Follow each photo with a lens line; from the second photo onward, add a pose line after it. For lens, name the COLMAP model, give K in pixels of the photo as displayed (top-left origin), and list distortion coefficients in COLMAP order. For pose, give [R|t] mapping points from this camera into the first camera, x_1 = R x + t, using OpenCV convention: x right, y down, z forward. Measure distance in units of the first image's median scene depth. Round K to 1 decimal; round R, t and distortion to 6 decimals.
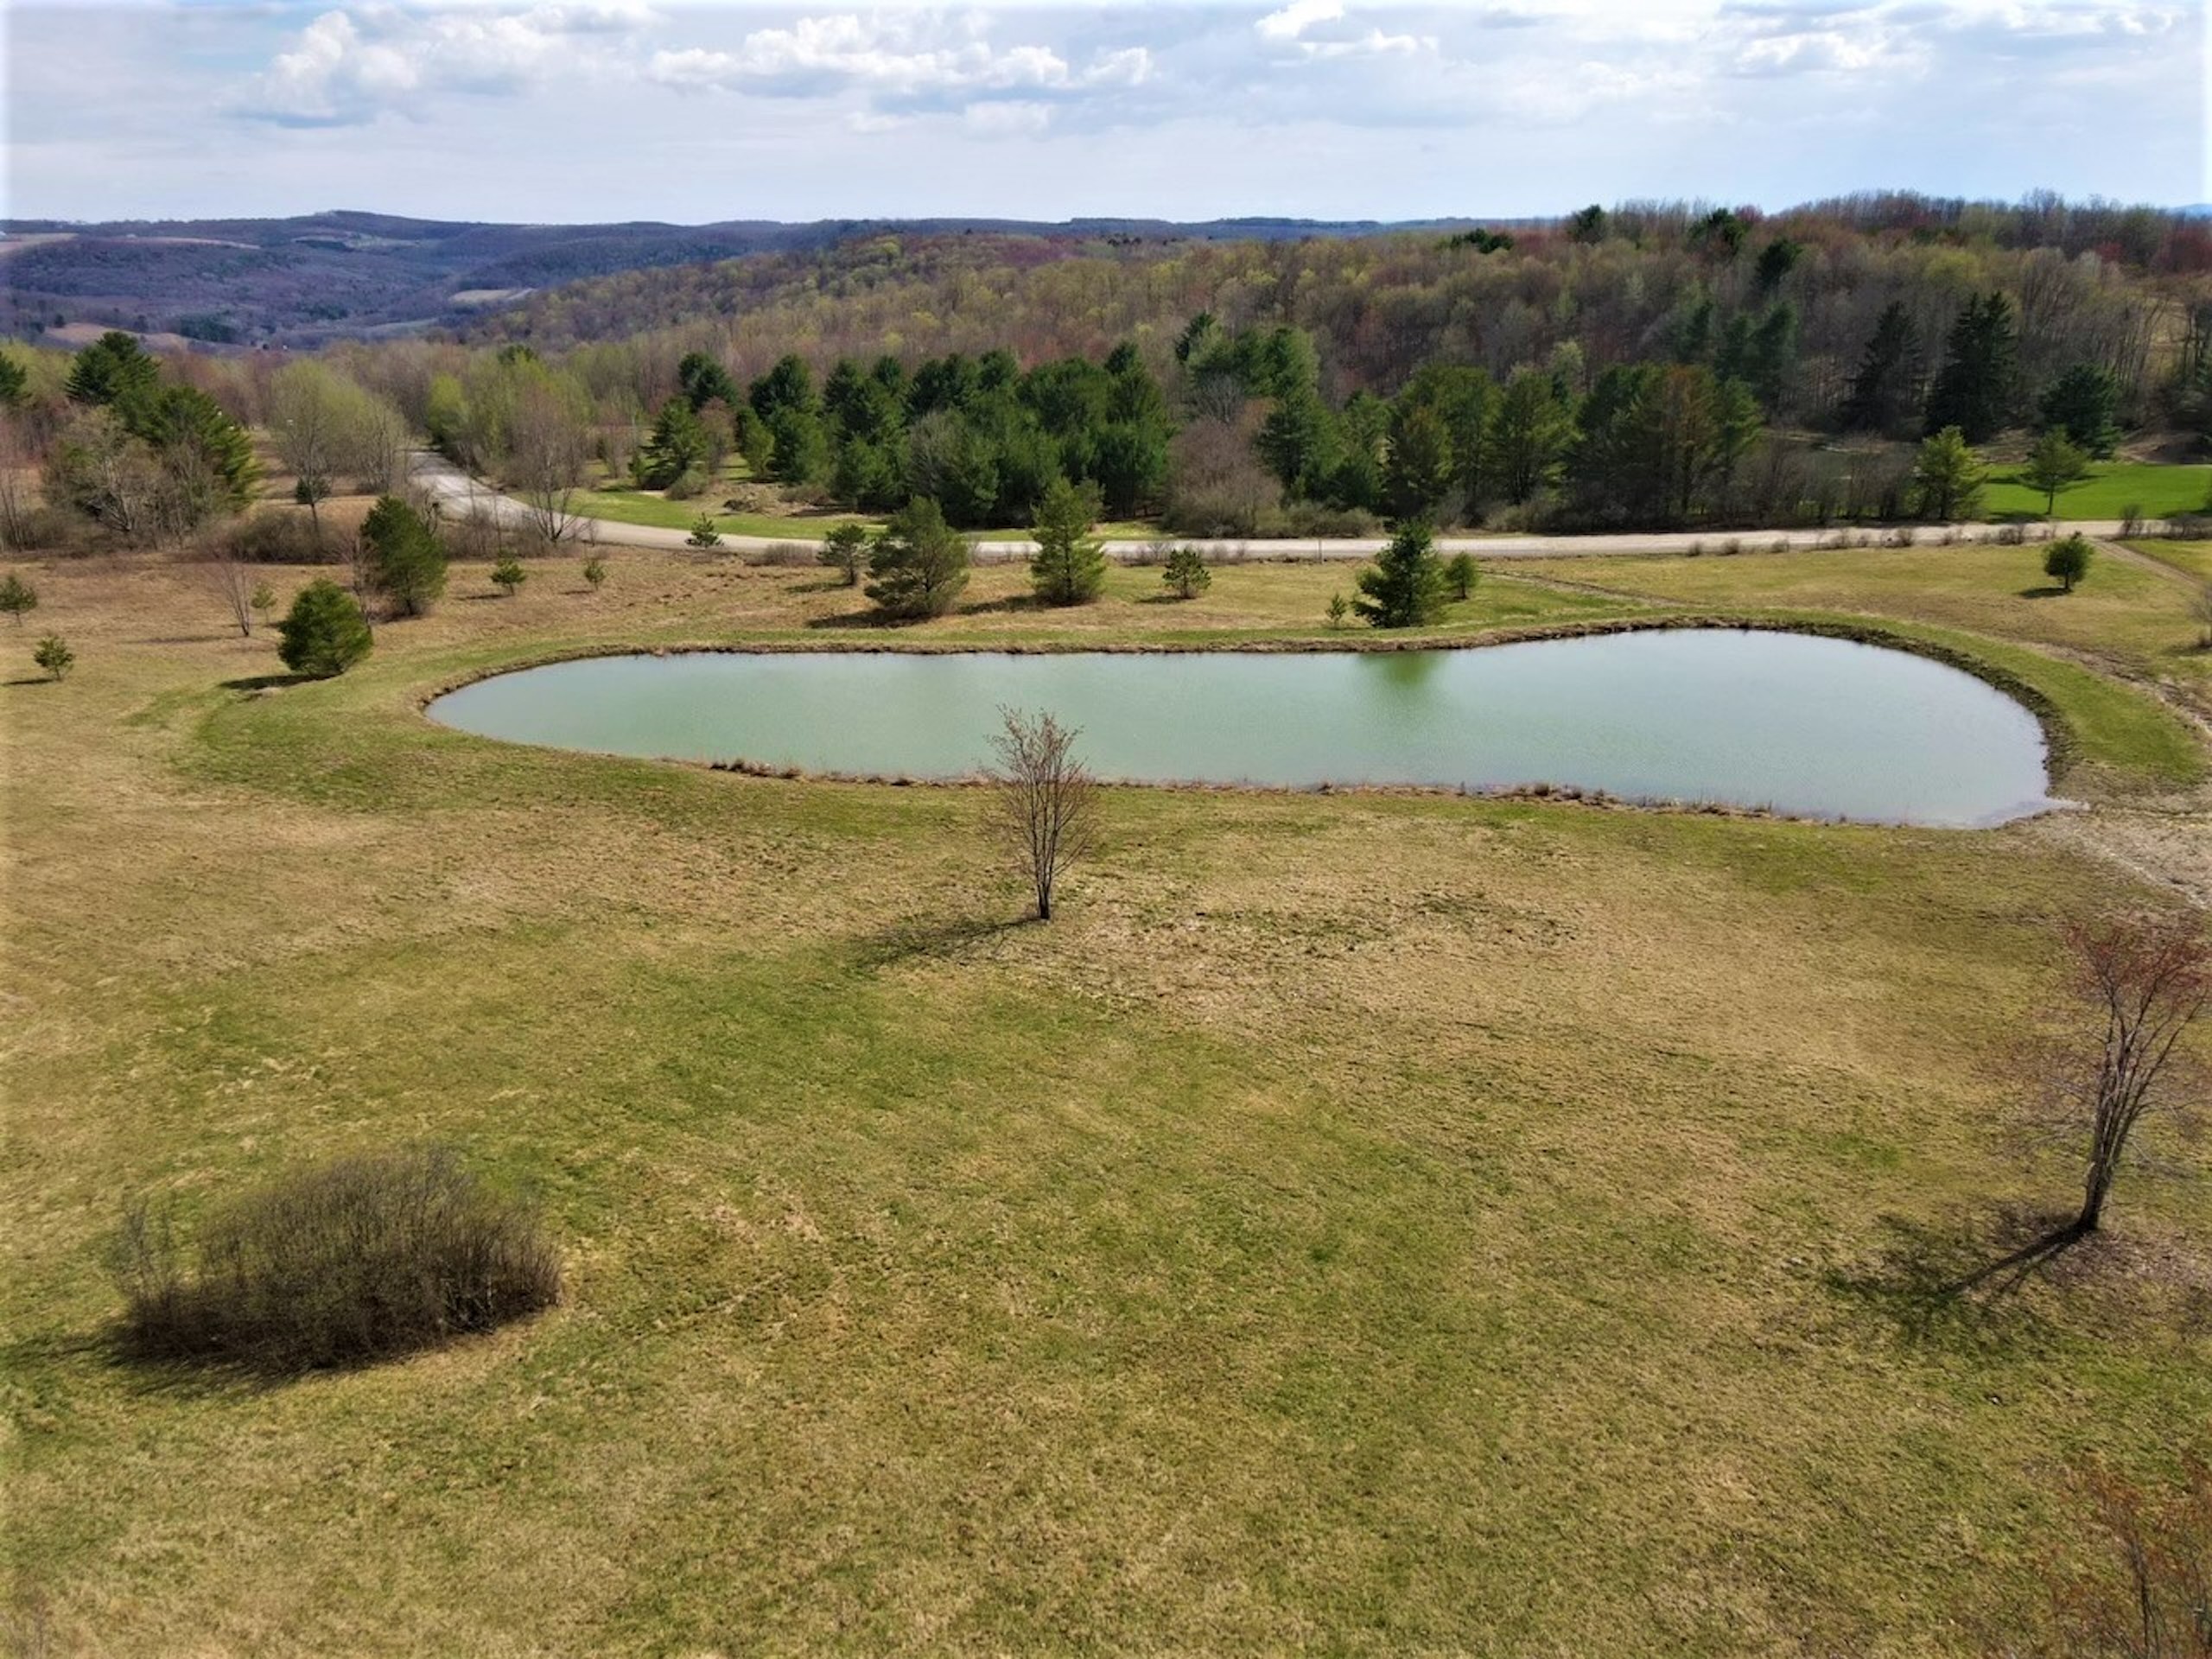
lens RADIAL K [[1652.7, 0, 1106.0], [0, 1652.7, 829.5], [0, 0, 1]] dist [0.011043, 0.011480]
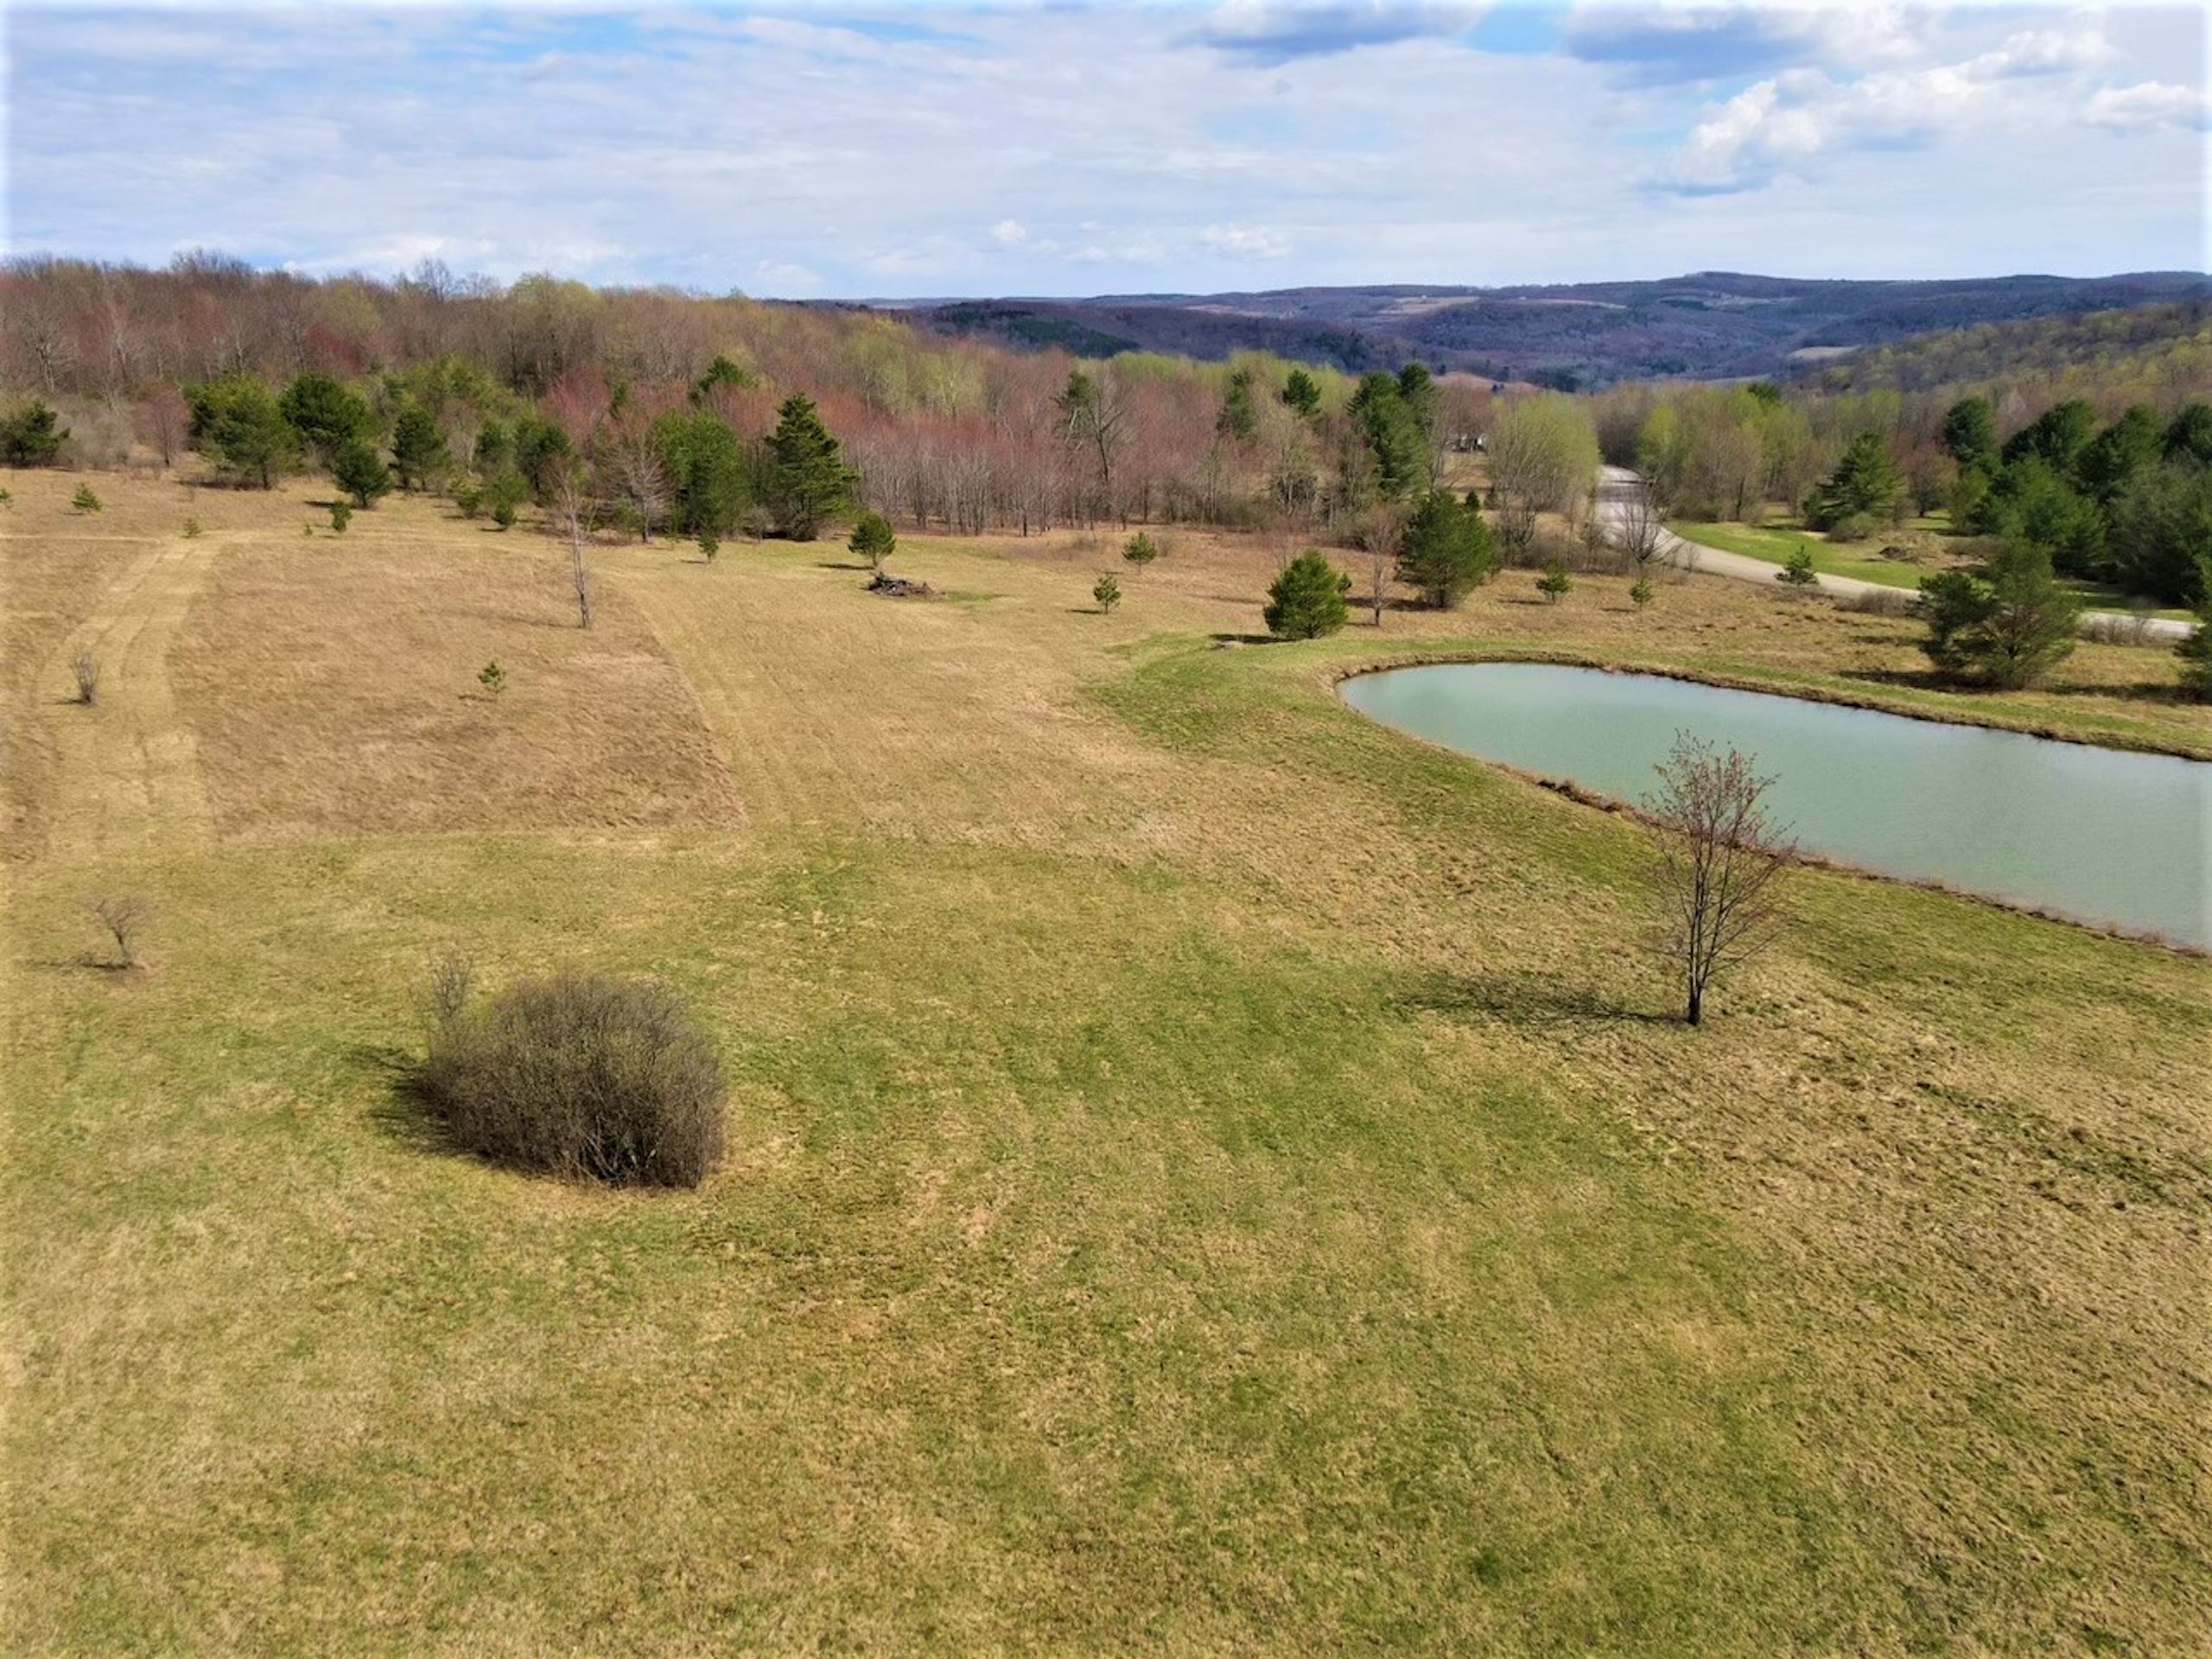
lens RADIAL K [[1652.7, 0, 1106.0], [0, 1652.7, 829.5], [0, 0, 1]] dist [0.011043, 0.011480]
pose [[0.720872, 0.210006, -0.660485, 0.386222], [-0.234919, 0.970611, 0.052215, -0.011864], [0.652040, 0.117521, 0.749021, 0.410838]]
